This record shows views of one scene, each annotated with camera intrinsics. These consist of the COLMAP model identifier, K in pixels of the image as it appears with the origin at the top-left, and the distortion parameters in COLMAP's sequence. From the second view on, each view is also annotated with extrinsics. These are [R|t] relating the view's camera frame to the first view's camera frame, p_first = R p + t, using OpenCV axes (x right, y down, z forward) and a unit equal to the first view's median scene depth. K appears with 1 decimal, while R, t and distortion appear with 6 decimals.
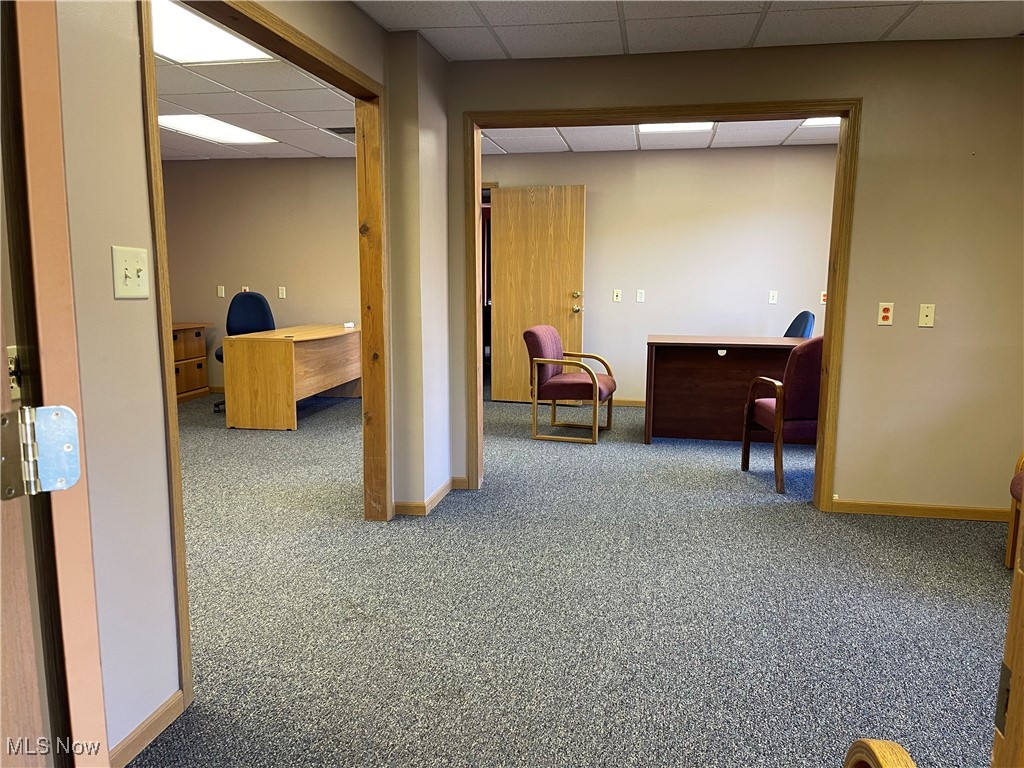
lens RADIAL K [[771.2, 0, 507.9], [0, 771.2, 382.3], [0, 0, 1]] dist [0.041421, -0.007923]
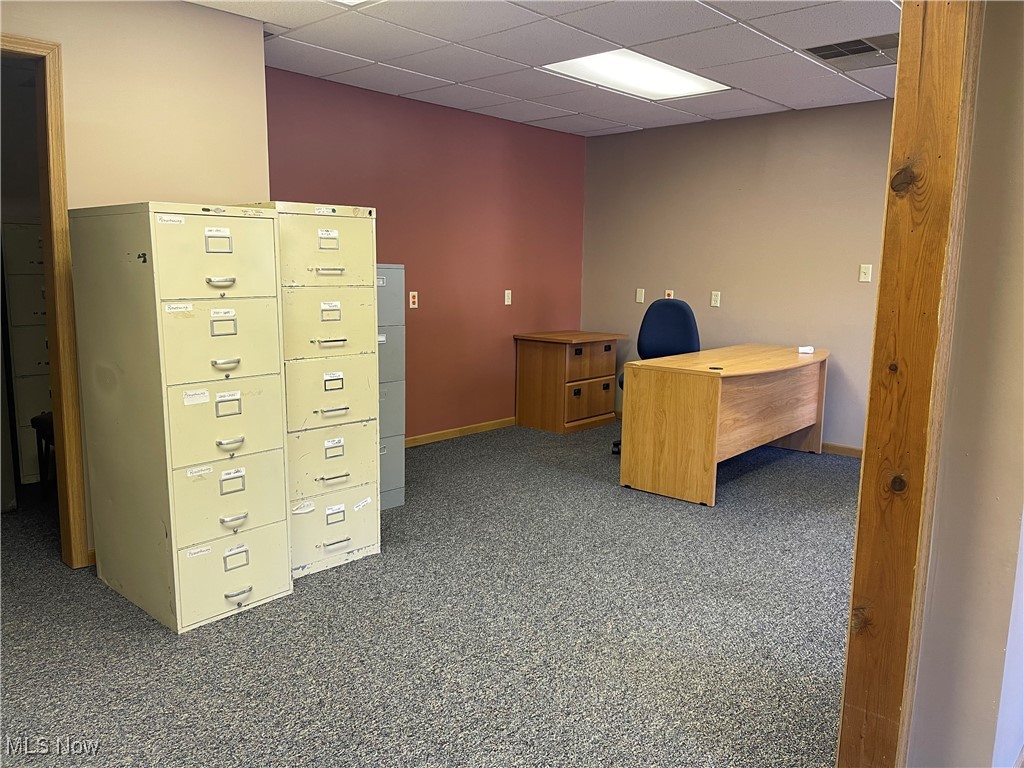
lens RADIAL K [[771.2, 0, 513.0], [0, 771.2, 379.0], [0, 0, 1]] dist [0.041421, -0.007923]
pose [[0.853860, 0.087174, -0.513150, -0.084692], [-0.087050, 0.995907, 0.024338, -0.050694], [0.513171, 0.023888, 0.857954, 0.323688]]
